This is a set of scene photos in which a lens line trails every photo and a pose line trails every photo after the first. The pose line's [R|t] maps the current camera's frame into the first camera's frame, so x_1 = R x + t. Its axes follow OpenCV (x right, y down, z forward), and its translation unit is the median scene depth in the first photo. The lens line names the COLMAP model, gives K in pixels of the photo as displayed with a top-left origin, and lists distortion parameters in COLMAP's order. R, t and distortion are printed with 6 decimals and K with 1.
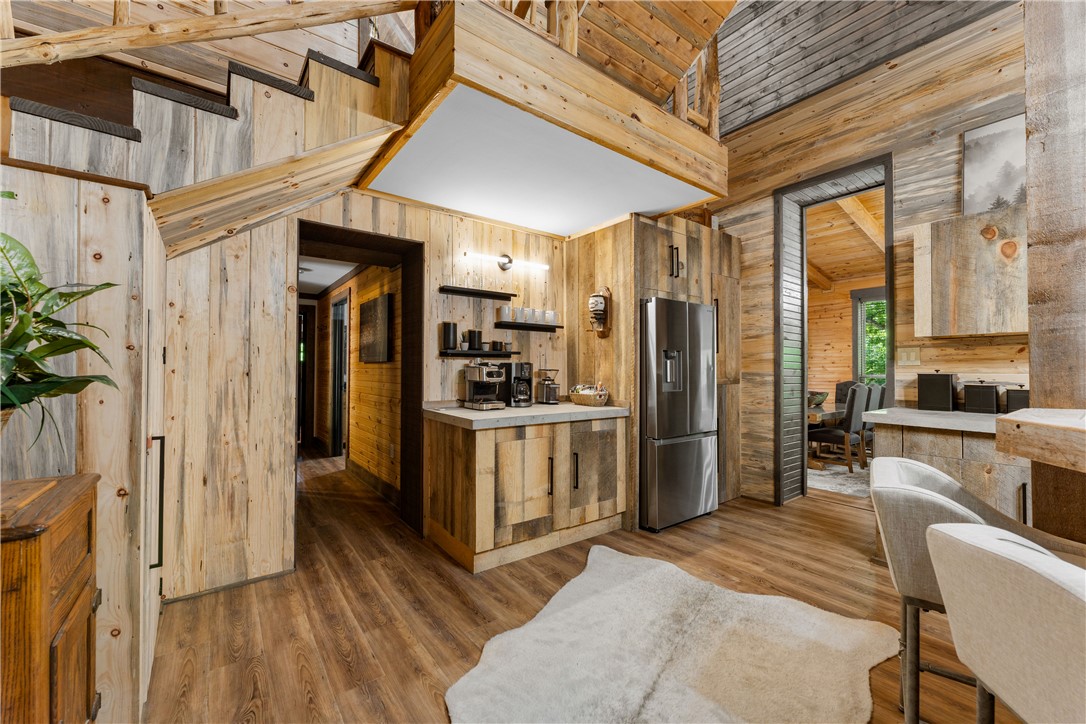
lens RADIAL K [[431.1, 0, 544.9], [0, 431.1, 367.0], [0, 0, 1]] dist [0.000167, -0.000190]
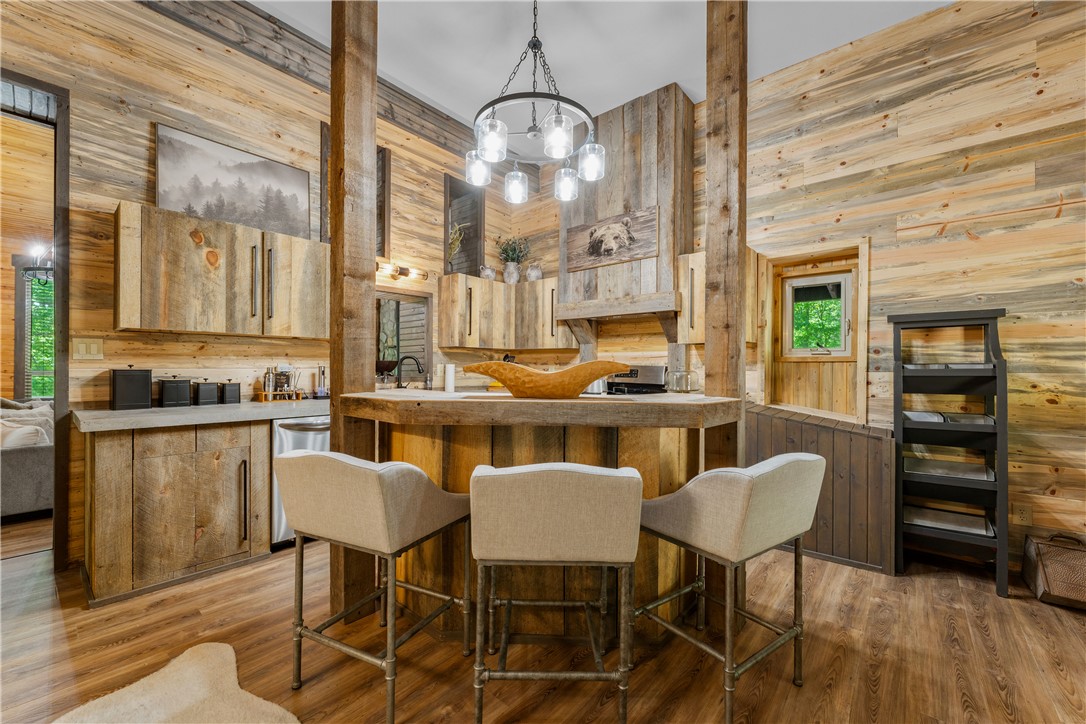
lens RADIAL K [[431.1, 0, 544.9], [0, 431.1, 367.0], [0, 0, 1]] dist [0.000167, -0.000190]
pose [[-0.220243, -0.003329, 0.975439, -0.187690], [-0.010990, 0.999939, 0.000931, 0.000476], [-0.975383, -0.010516, -0.220266, 0.359526]]
